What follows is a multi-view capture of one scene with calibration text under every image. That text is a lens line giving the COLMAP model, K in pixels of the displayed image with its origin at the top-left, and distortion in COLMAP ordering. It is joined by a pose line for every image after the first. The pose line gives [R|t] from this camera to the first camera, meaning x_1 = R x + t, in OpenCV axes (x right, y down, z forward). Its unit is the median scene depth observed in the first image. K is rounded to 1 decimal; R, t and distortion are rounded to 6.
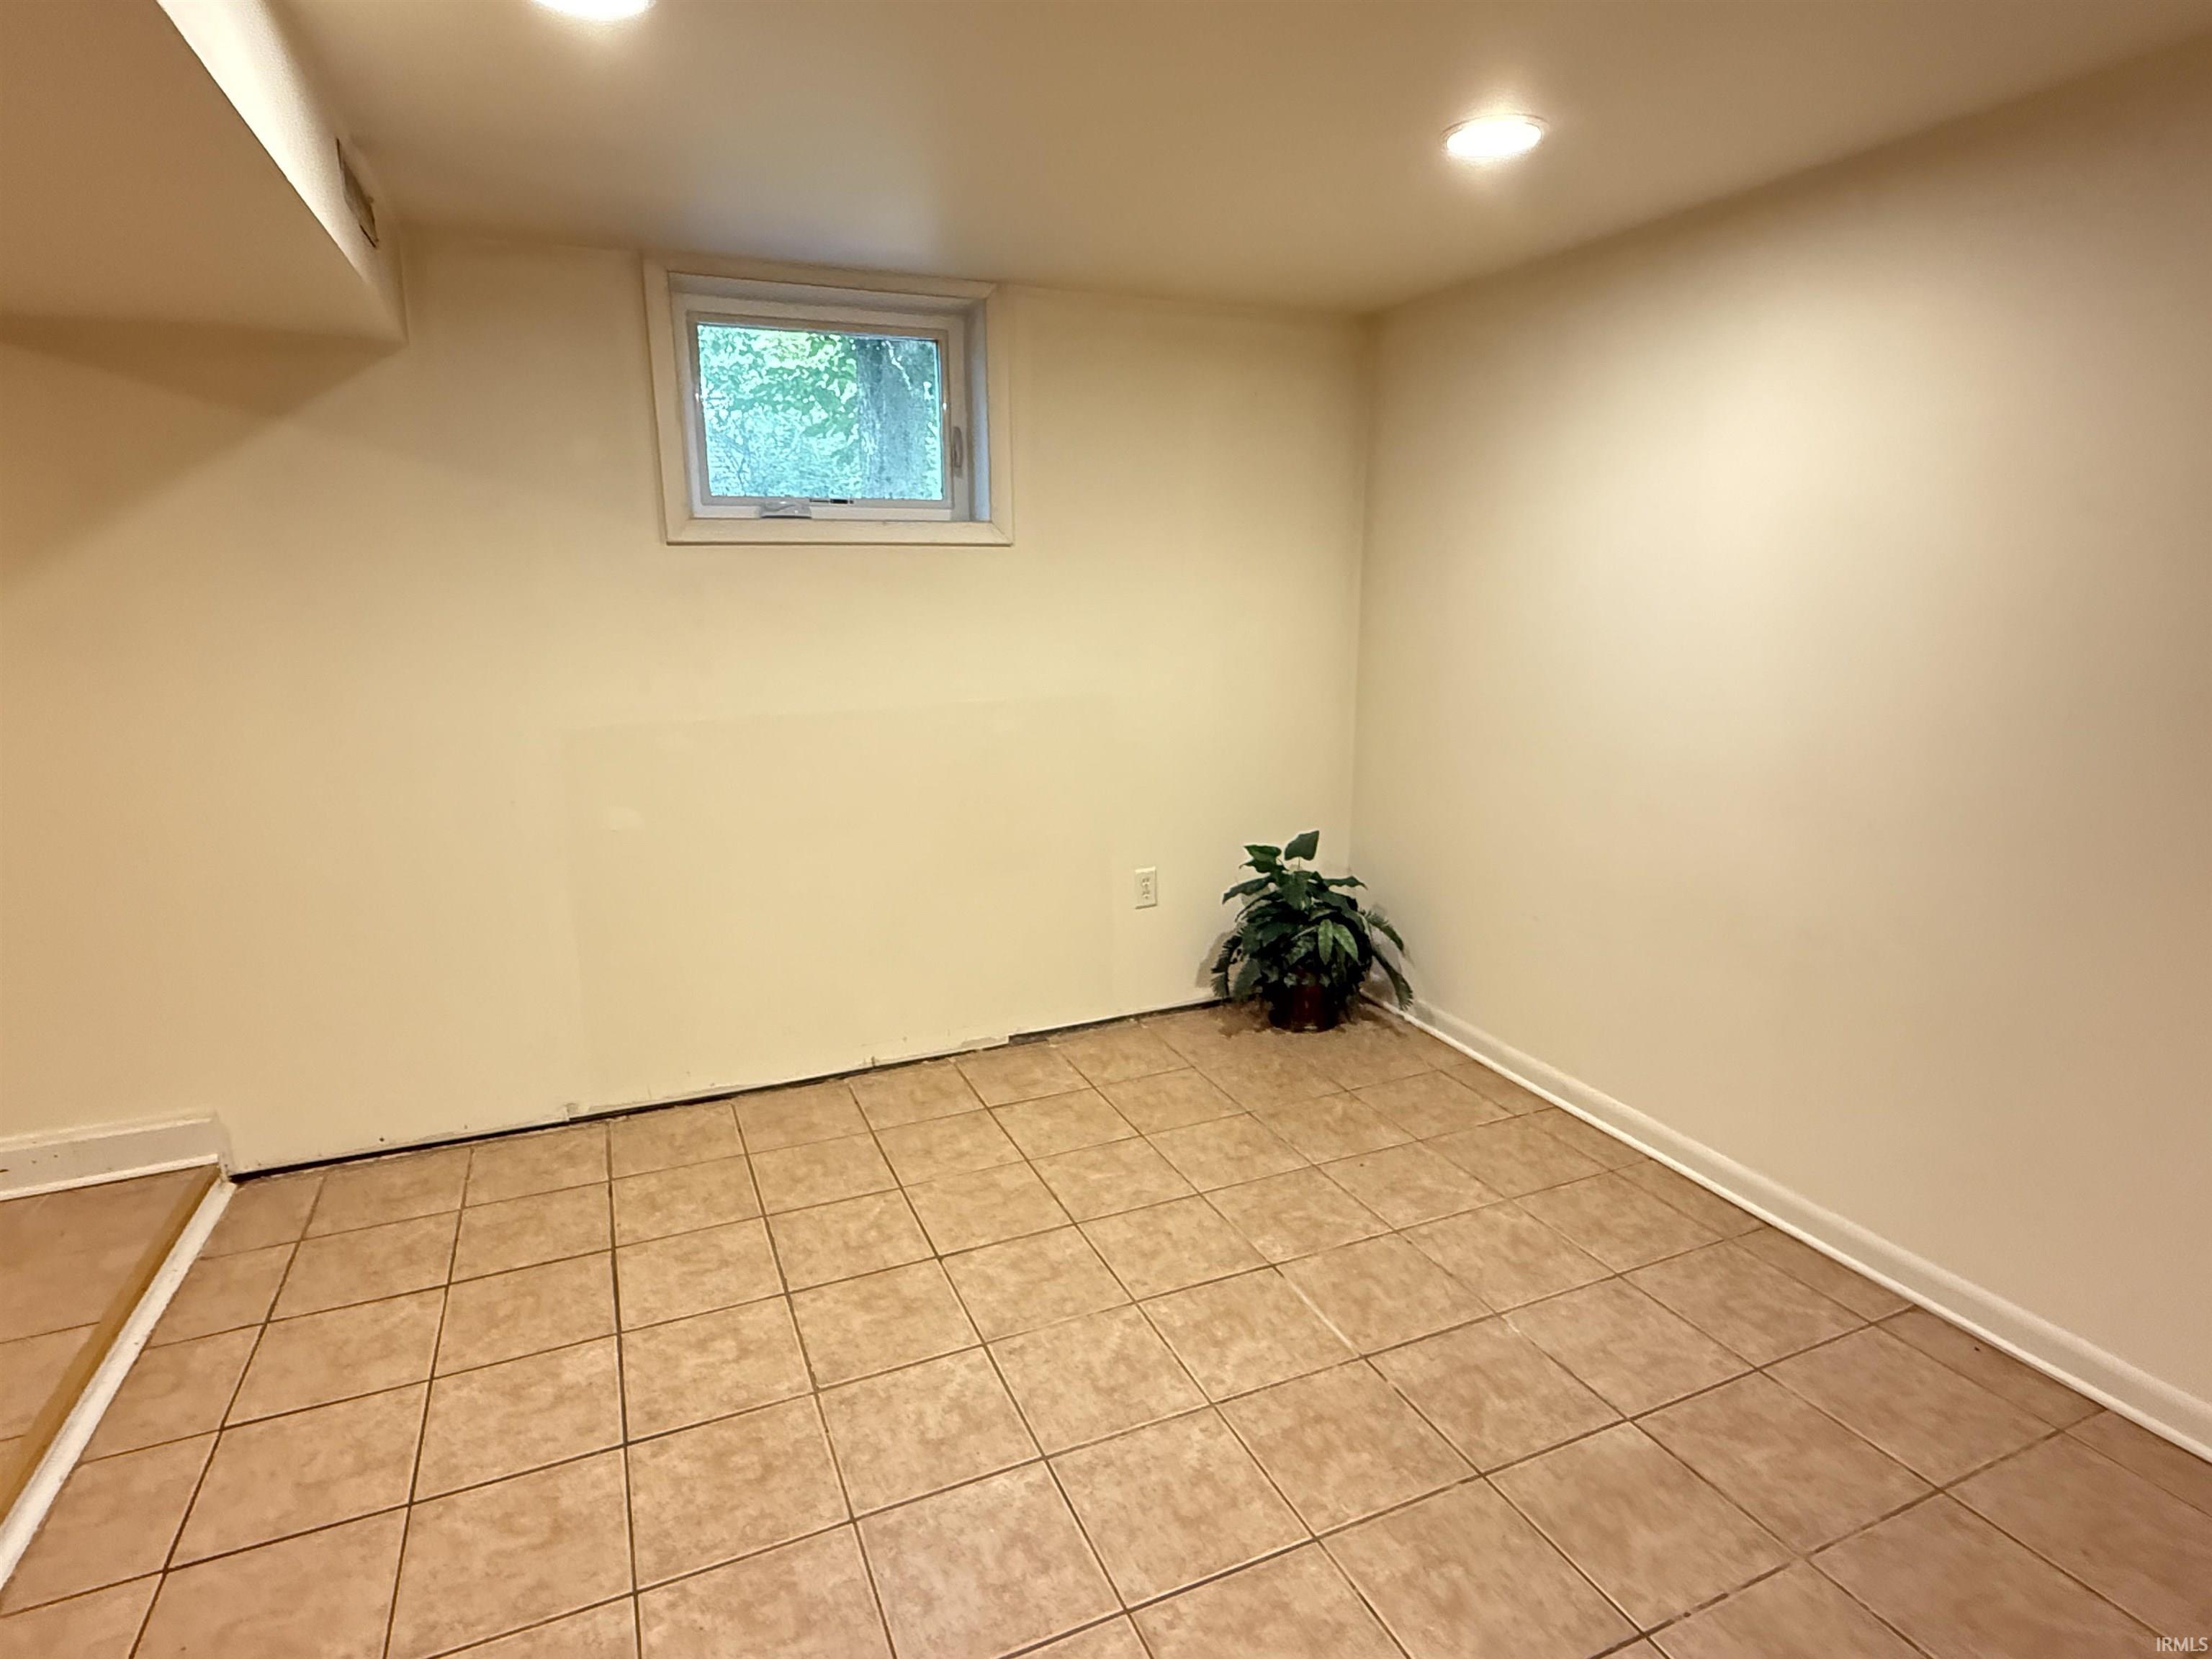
lens RADIAL K [[1174.9, 0, 1090.5], [0, 1174.9, 822.9], [0, 0, 1]] dist [0.001454, 0.000196]
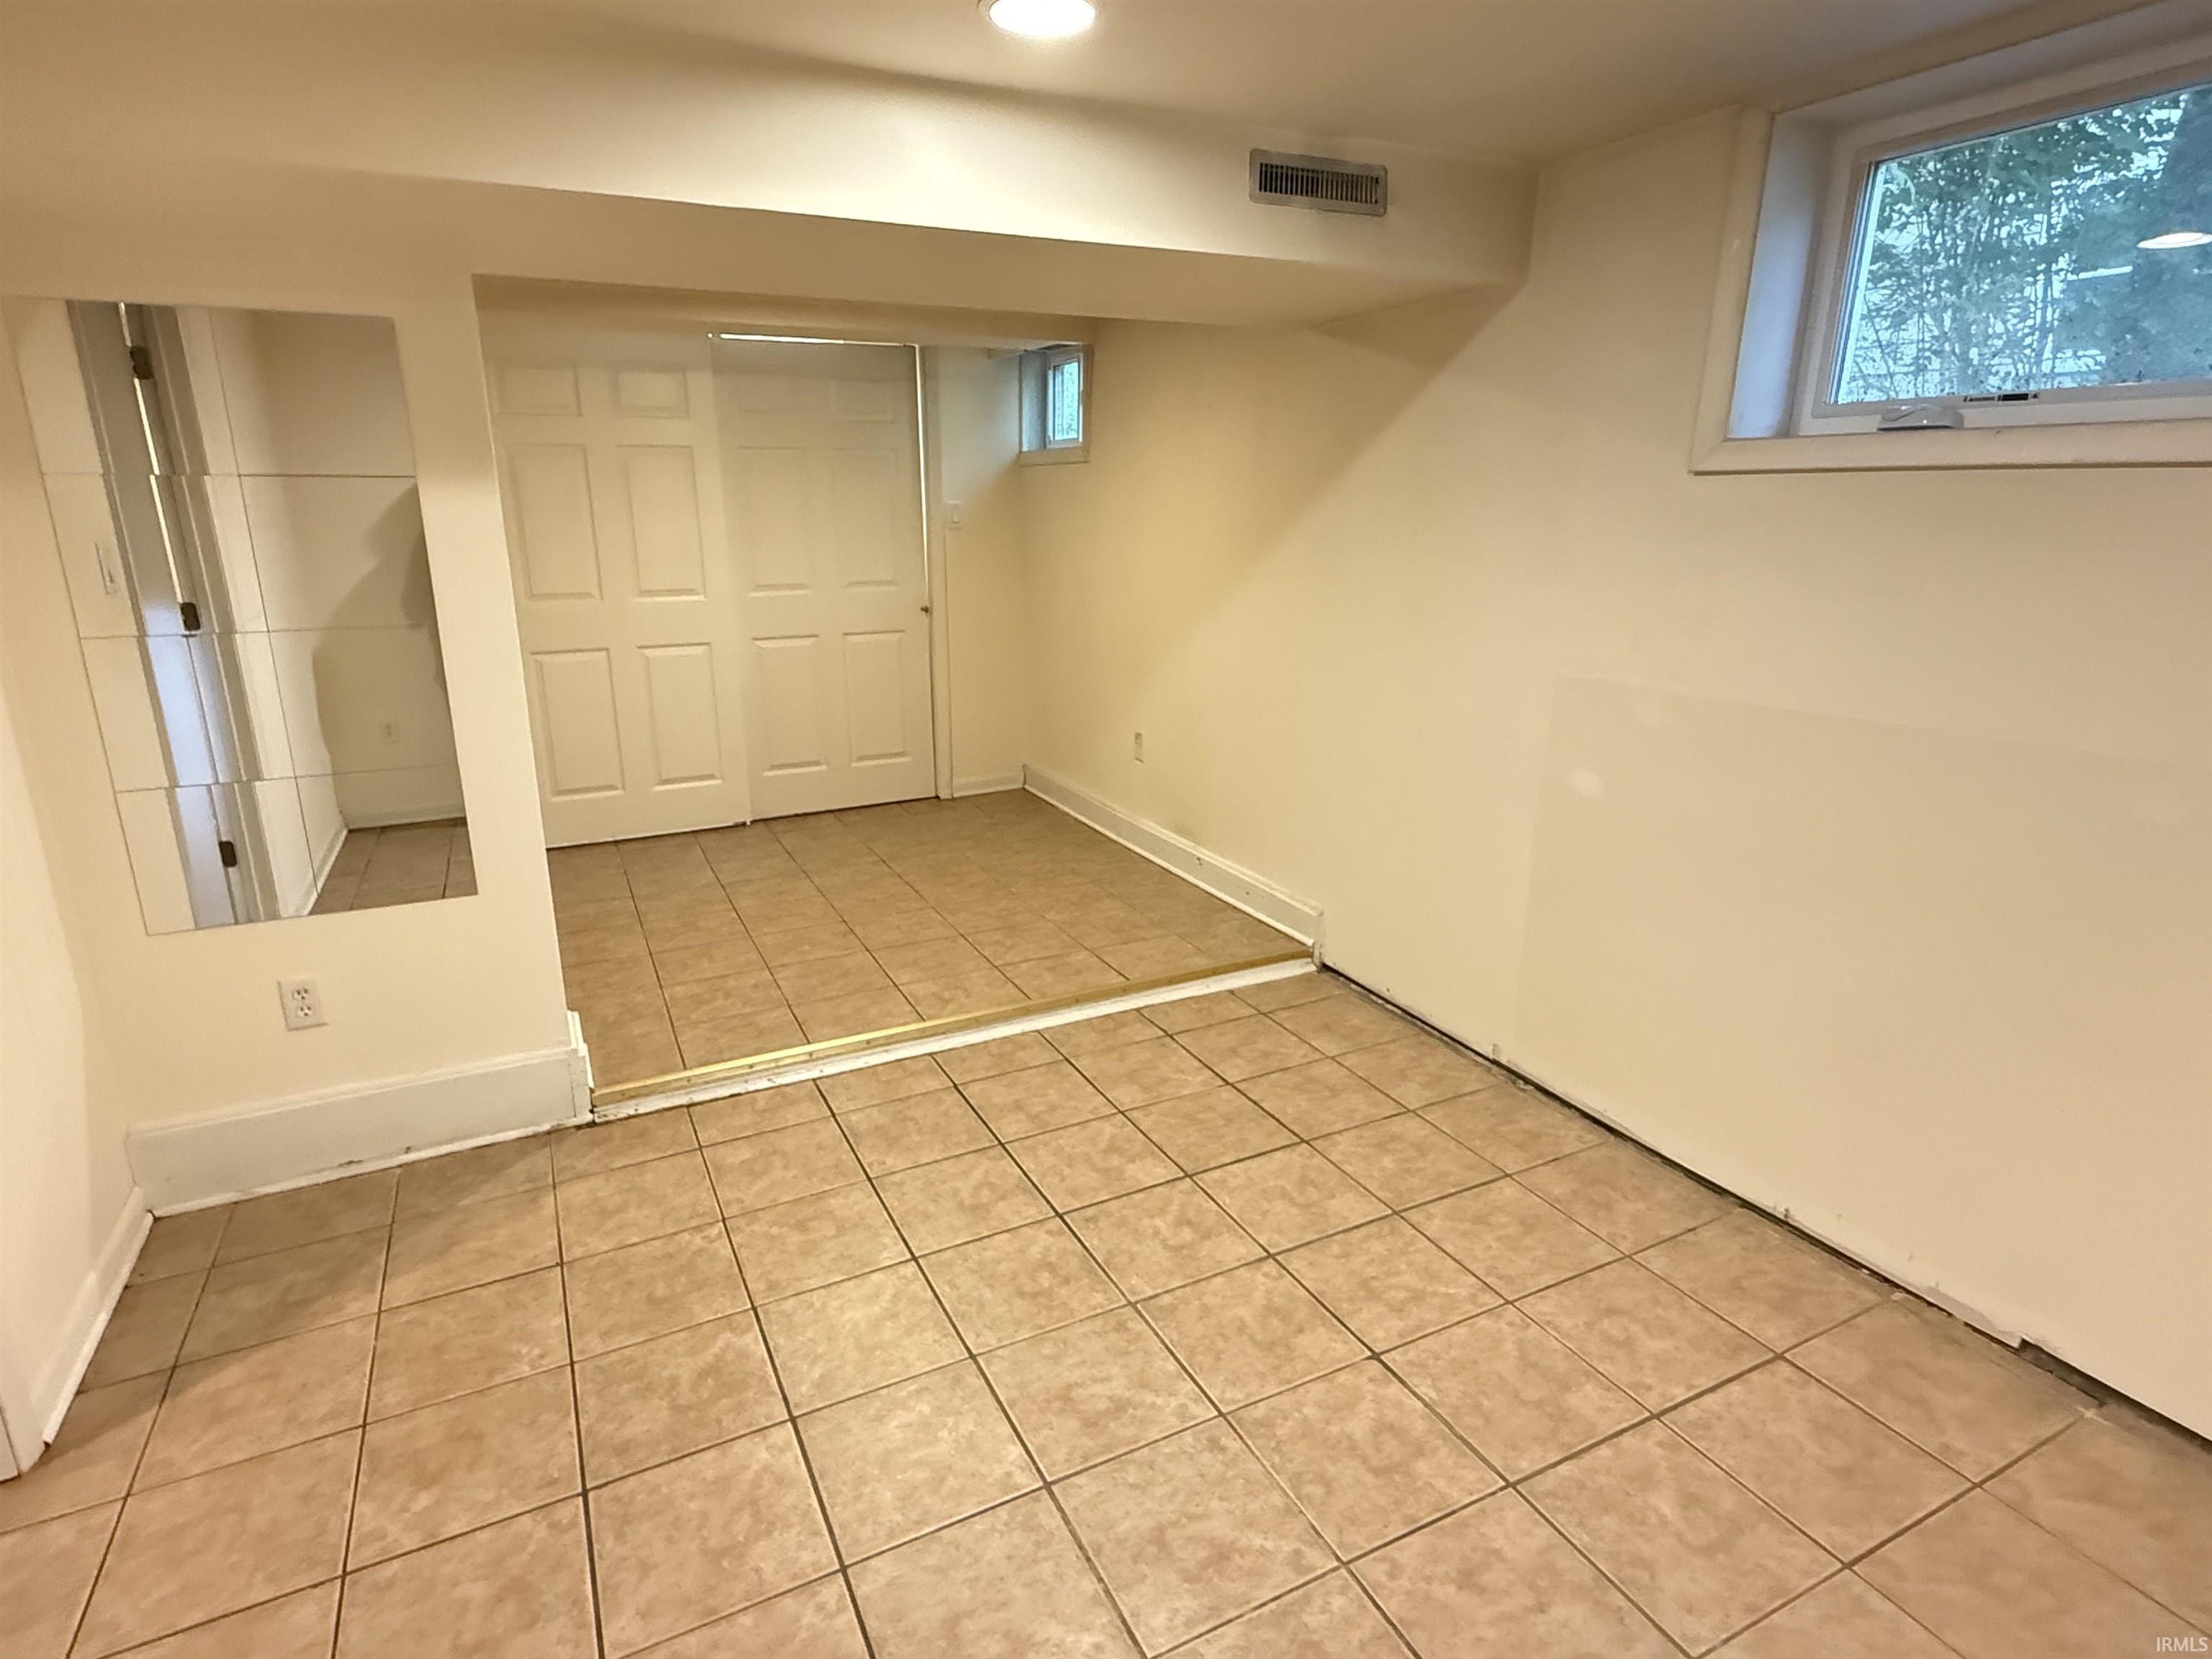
lens RADIAL K [[1174.9, 0, 1094.3], [0, 1174.9, 820.3], [0, 0, 1]] dist [0.001454, 0.000196]
pose [[0.056825, 0.273270, -0.960258, 0.519895], [-0.204734, 0.944561, 0.256687, -0.149647], [0.977167, 0.182011, 0.109622, 0.609084]]
